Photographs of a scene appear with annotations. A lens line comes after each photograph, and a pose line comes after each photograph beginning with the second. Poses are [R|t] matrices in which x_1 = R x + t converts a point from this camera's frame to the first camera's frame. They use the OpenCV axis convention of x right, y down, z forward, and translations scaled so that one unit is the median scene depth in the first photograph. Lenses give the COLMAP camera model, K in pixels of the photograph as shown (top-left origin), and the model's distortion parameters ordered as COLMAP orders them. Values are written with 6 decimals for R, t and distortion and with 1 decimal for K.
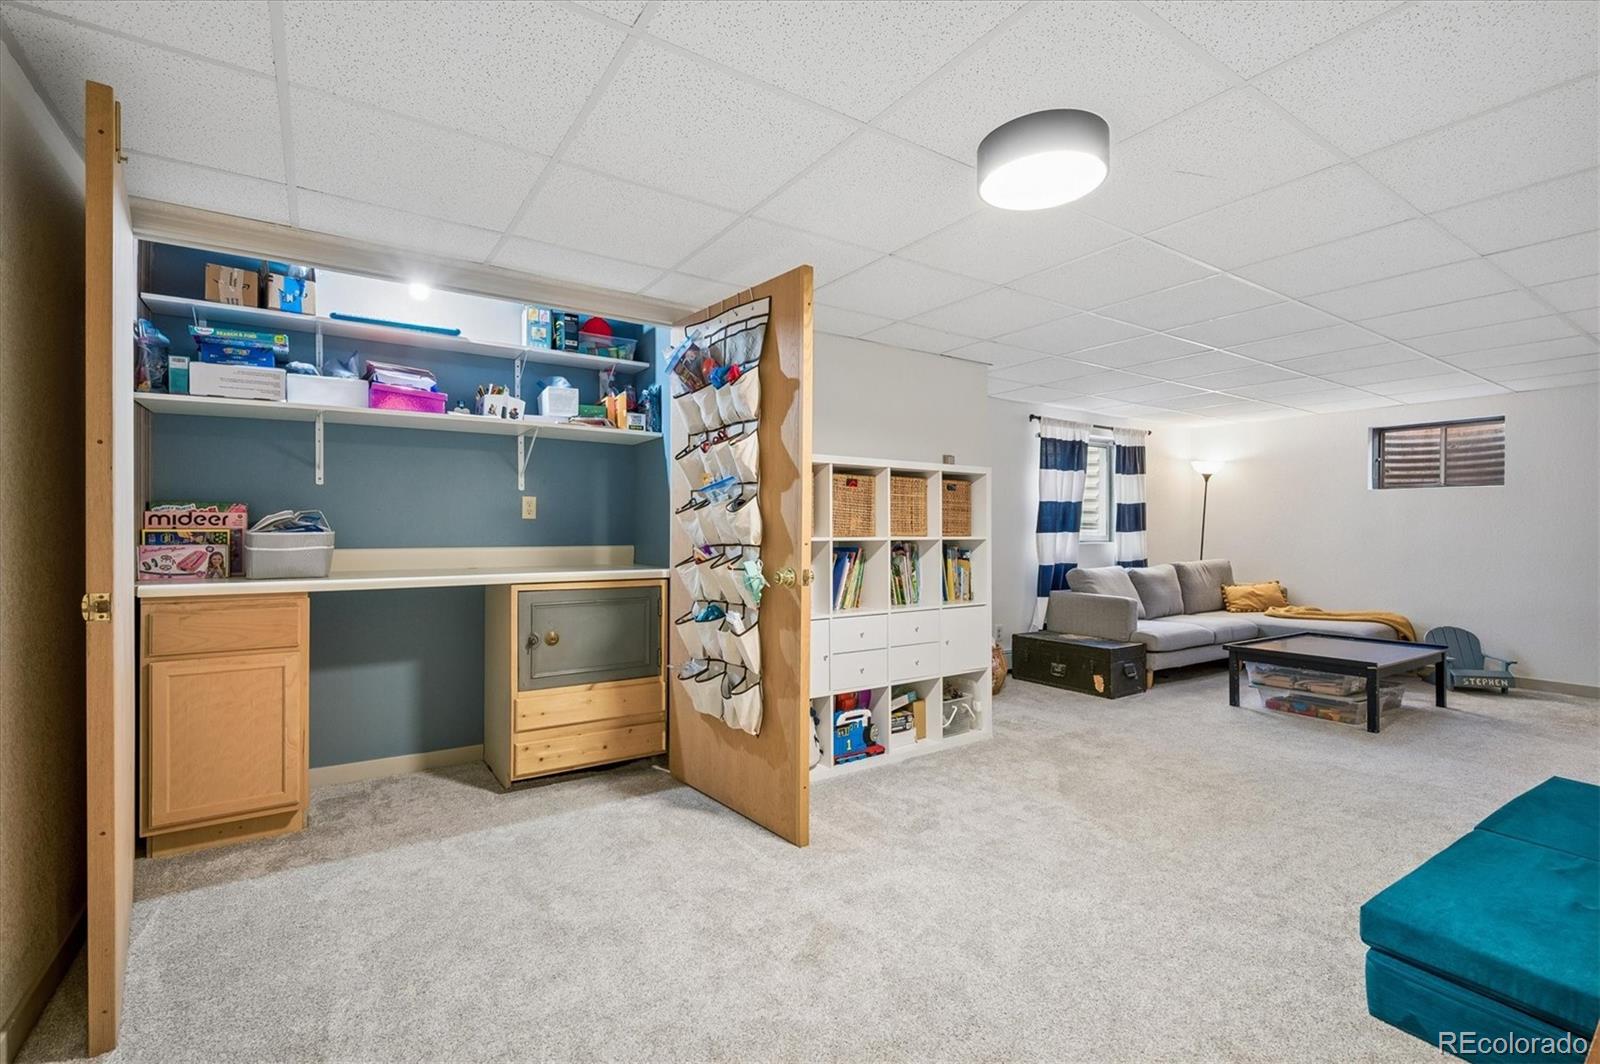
lens RADIAL K [[710.2, 0, 795.9], [0, 710.2, 531.0], [0, 0, 1]] dist [-0.001475, -0.000003]
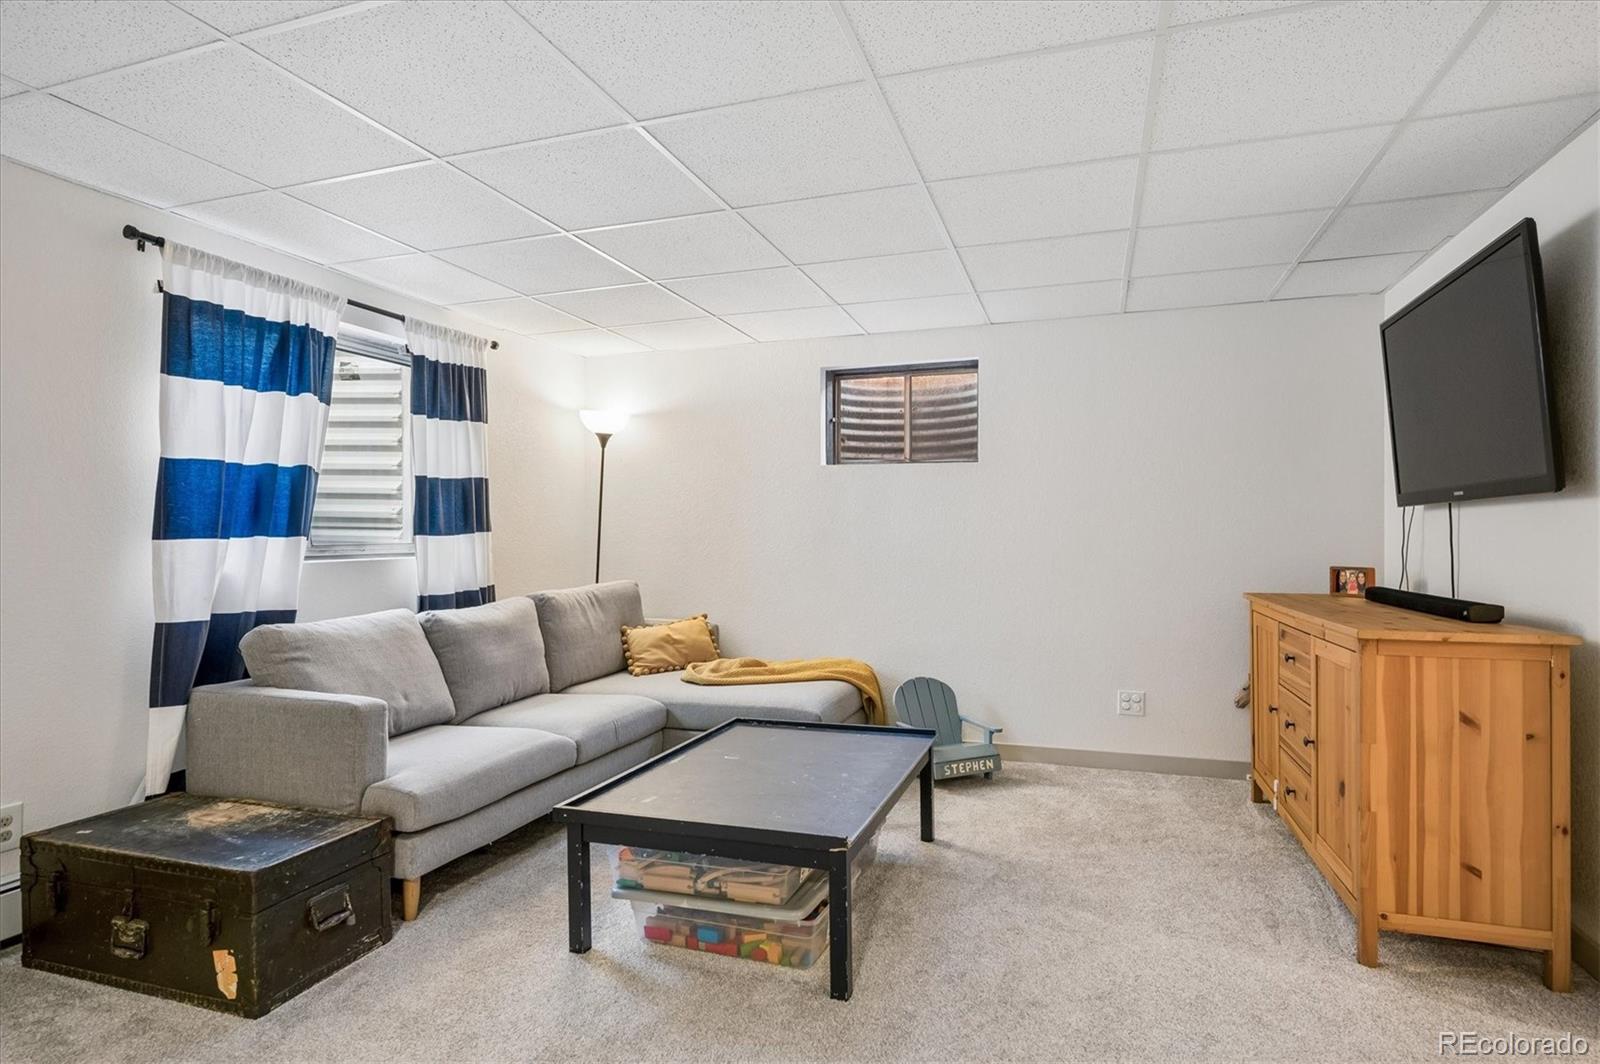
lens RADIAL K [[865.9, 0, 800.5], [0, 865.9, 535.6], [0, 0, 1]] dist [-0.001423, -0.000163]
pose [[0.790260, -0.008469, 0.612713, 0.318926], [0.007454, 0.999963, 0.004207, 0.000936], [-0.612726, 0.001242, 0.790294, 0.402686]]
